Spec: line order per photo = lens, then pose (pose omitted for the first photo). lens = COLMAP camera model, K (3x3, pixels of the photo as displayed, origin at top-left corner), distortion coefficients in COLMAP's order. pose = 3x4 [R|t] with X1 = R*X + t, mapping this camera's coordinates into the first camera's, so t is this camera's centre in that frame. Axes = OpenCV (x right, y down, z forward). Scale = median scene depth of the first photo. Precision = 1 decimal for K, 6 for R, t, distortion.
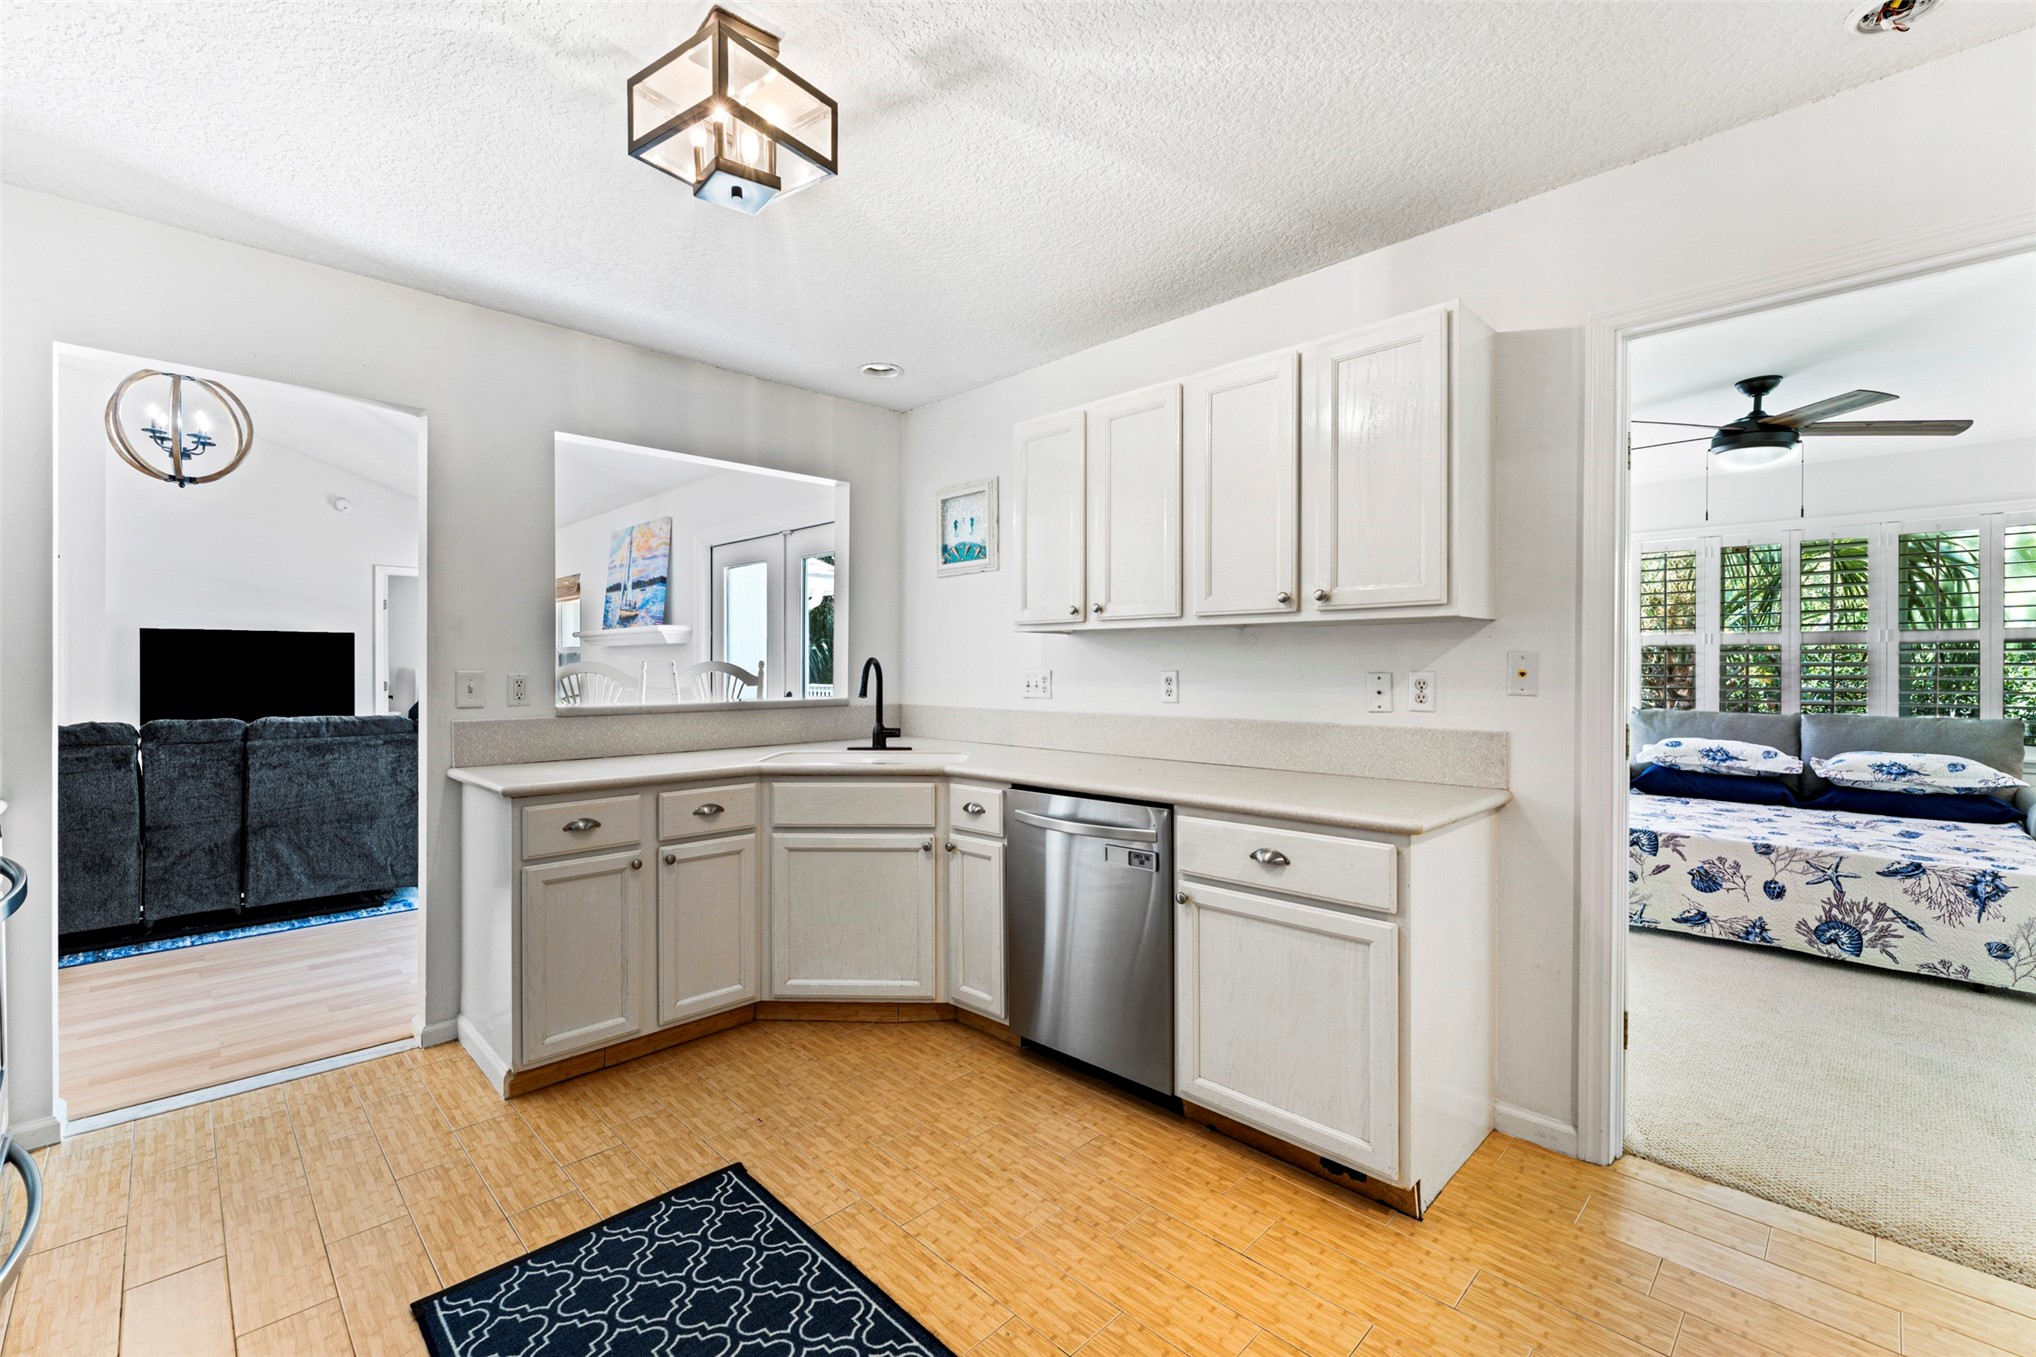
lens RADIAL K [[869.4, 0, 1018.0], [0, 869.4, 678.5], [0, 0, 1]] dist [0.003180, -0.000168]
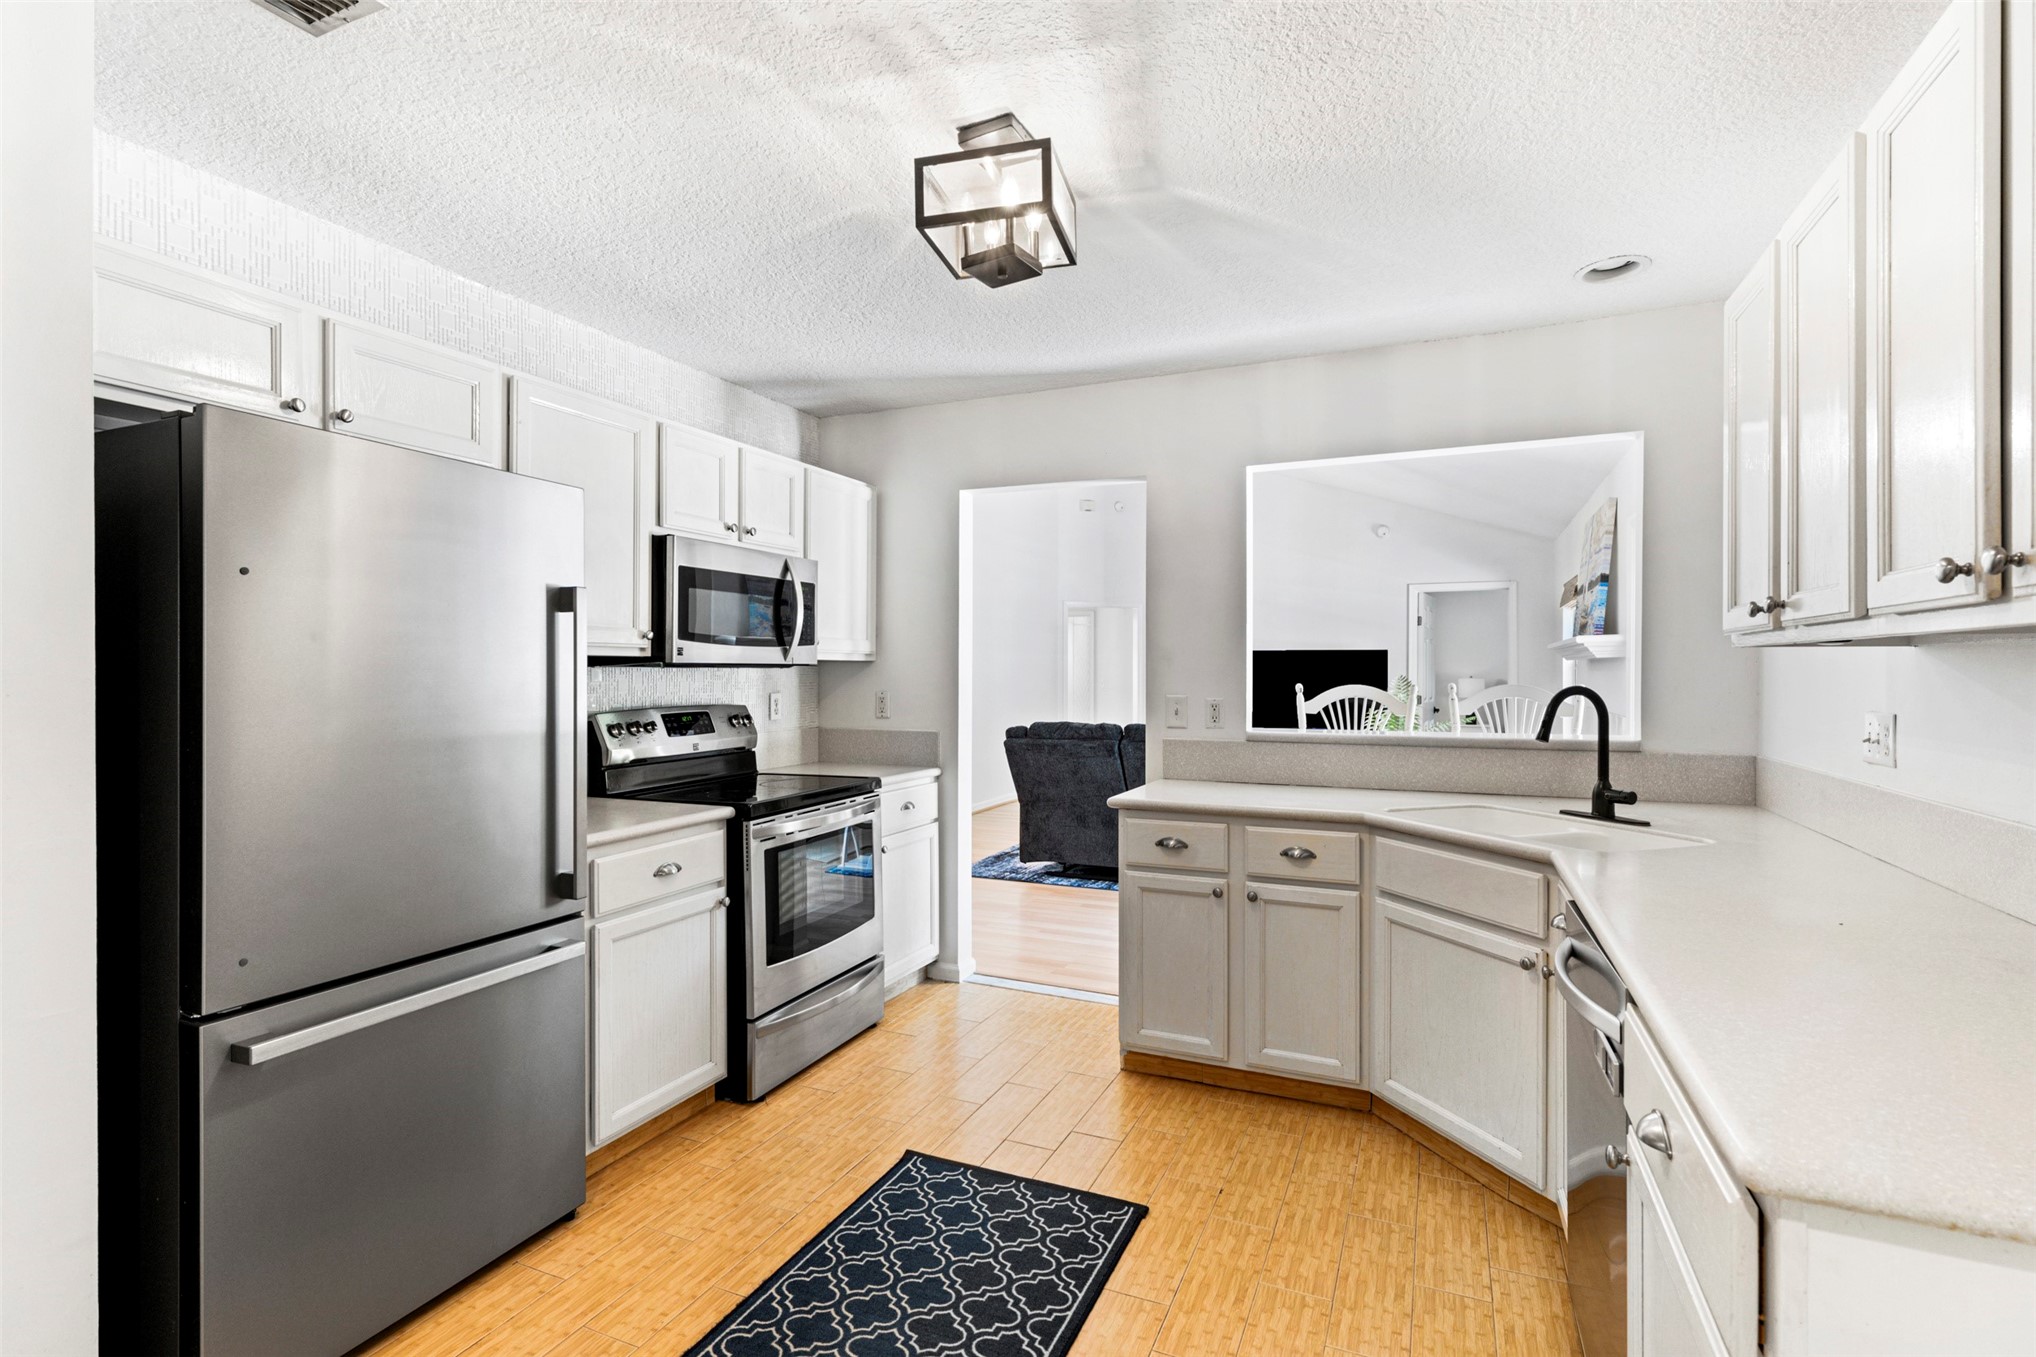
lens RADIAL K [[982.6, 0, 1018.0], [0, 982.6, 678.5], [0, 0, 1]] dist [-0.001413, -0.000160]
pose [[0.343413, 0.005618, -0.939168, 0.537504], [-0.012629, 0.999919, 0.001363, -0.032055], [0.939099, 0.011393, 0.343457, 0.383529]]
